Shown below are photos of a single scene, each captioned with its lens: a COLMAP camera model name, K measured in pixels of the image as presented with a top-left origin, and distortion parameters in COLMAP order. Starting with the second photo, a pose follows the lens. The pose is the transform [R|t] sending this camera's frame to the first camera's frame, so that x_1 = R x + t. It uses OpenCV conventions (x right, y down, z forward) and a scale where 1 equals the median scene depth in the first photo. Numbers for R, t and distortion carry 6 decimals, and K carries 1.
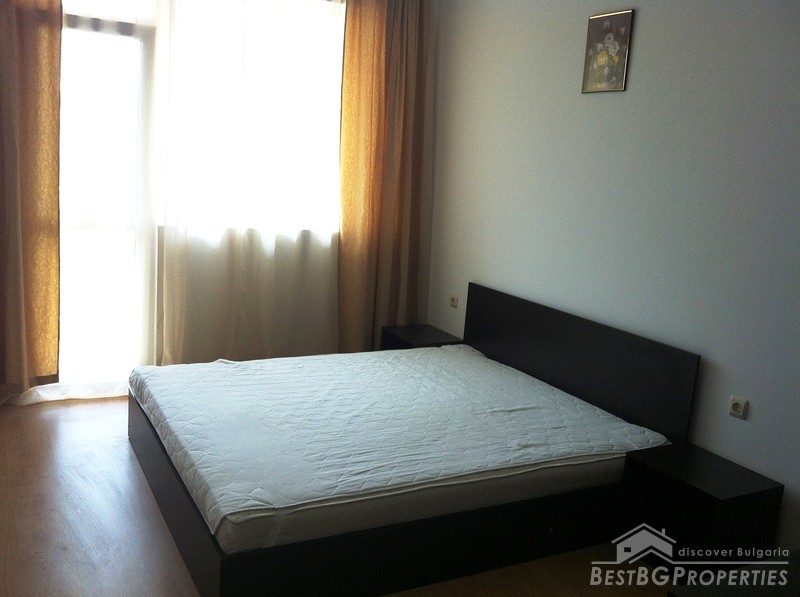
lens RADIAL K [[759.7, 0, 400.0], [0, 759.7, 298.5], [0, 0, 1]] dist [0.003720, -0.014532]
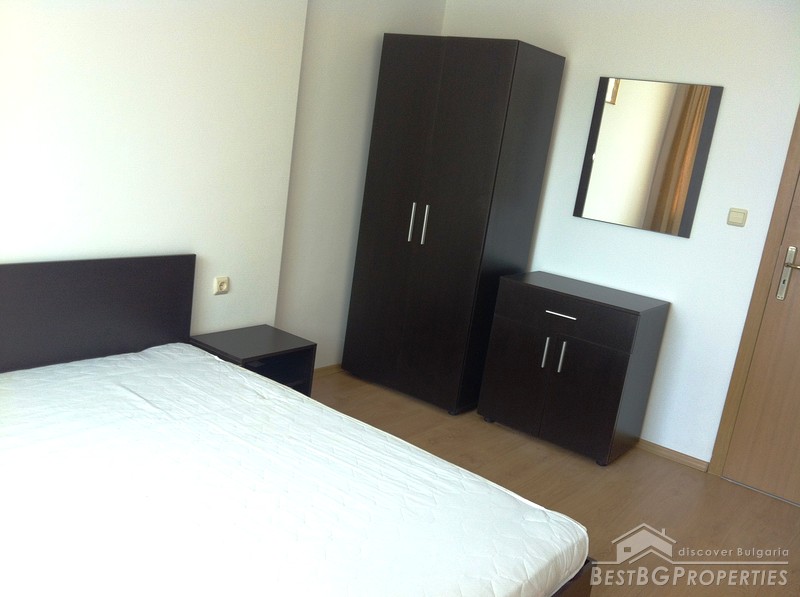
lens RADIAL K [[737.6, 0, 420.3], [0, 737.6, 299.1], [0, 0, 1]] dist [0.074311, -0.227238]
pose [[-0.410739, -0.321976, 0.853009, -0.574037], [-0.005789, 0.936473, 0.350692, -0.209366], [-0.911734, 0.139105, -0.386510, 1.036655]]
